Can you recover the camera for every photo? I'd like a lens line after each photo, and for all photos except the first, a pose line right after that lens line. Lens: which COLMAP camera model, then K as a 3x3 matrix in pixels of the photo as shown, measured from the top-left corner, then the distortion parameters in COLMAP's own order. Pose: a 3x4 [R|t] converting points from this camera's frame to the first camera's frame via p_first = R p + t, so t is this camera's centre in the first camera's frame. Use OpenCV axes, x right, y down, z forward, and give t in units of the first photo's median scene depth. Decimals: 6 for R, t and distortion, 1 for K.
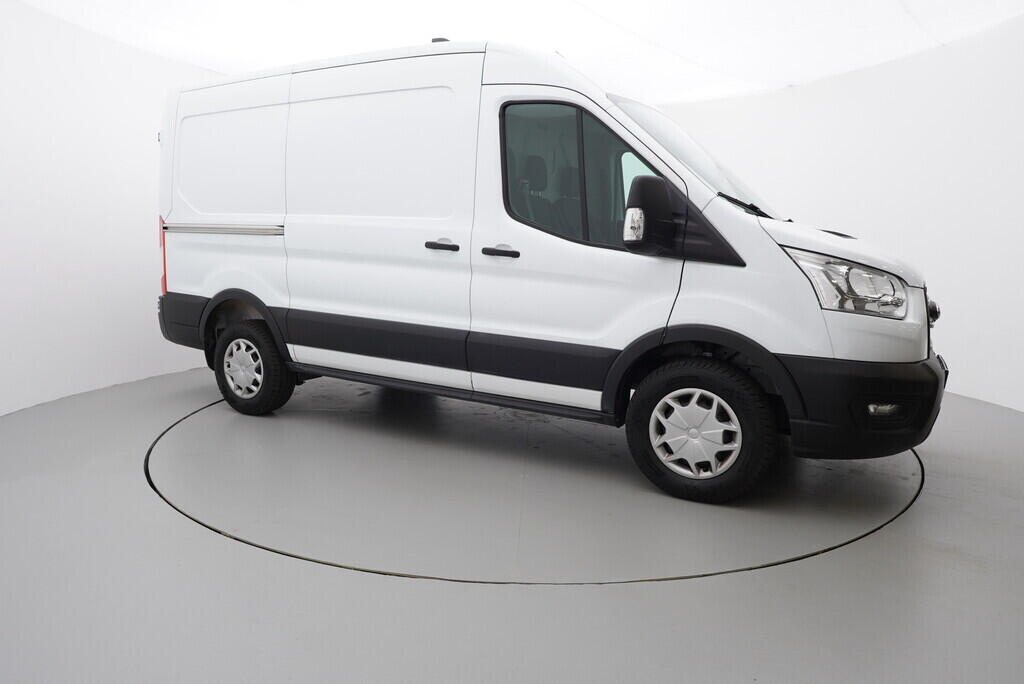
lens RADIAL K [[670.5, 0, 512.7], [0, 670.5, 358.2], [0, 0, 1]] dist [0.040920, 0.000137]
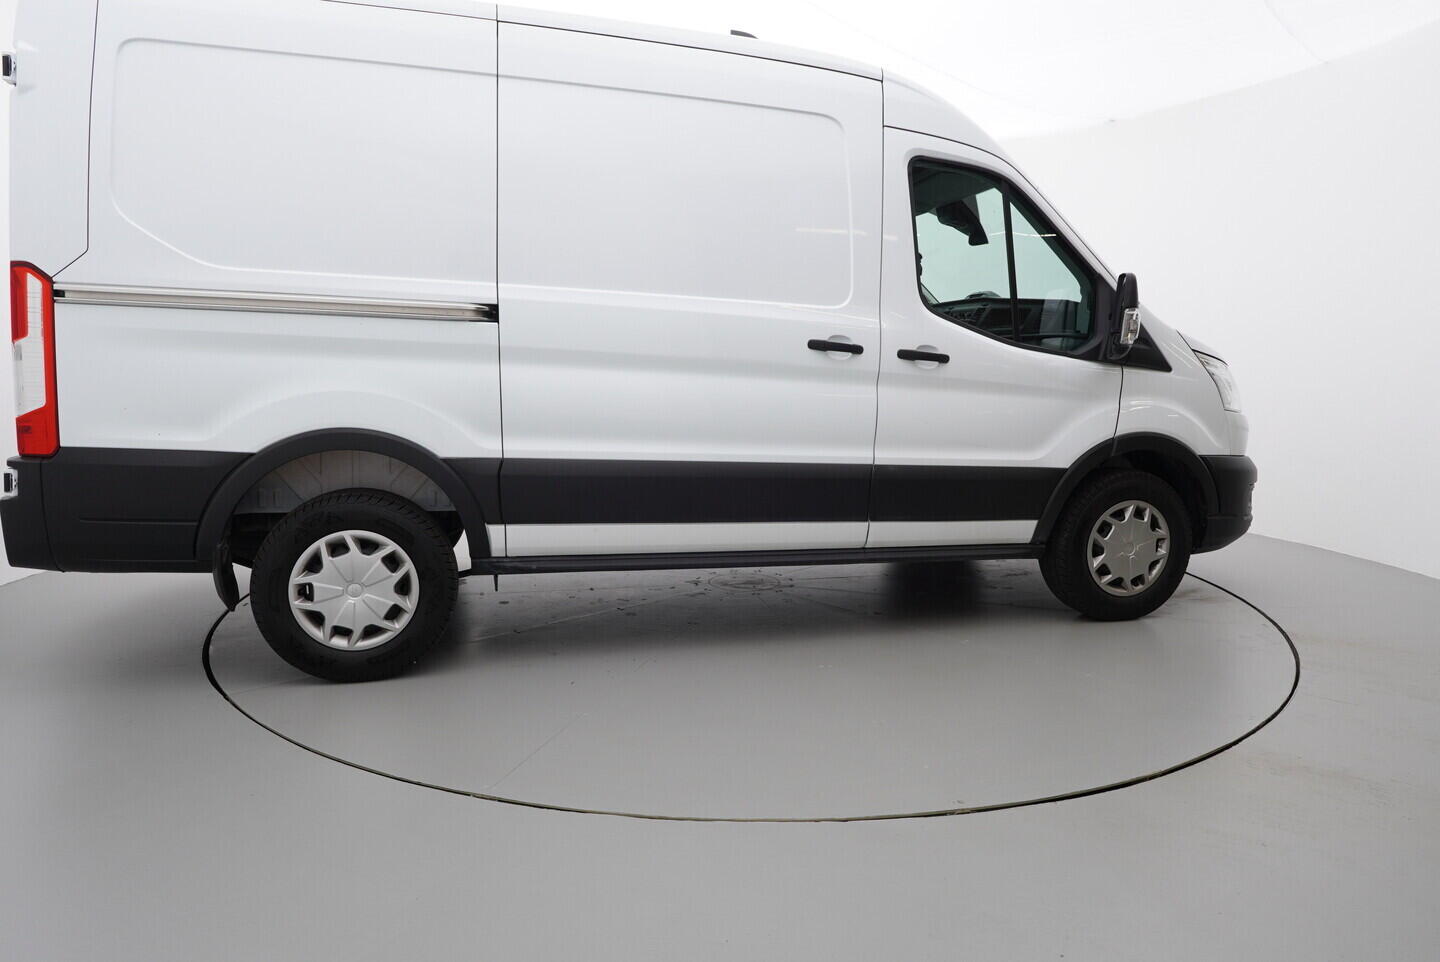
lens RADIAL K [[933.1, 0, 720.0], [0, 933.1, 481.0], [0, 0, 1]] dist [-0.002431, -0.000187]
pose [[0.677801, -0.110716, 0.726861, -0.904062], [0.098860, 0.993344, 0.059119, -0.099098], [-0.728568, 0.031787, 0.684235, 0.440399]]
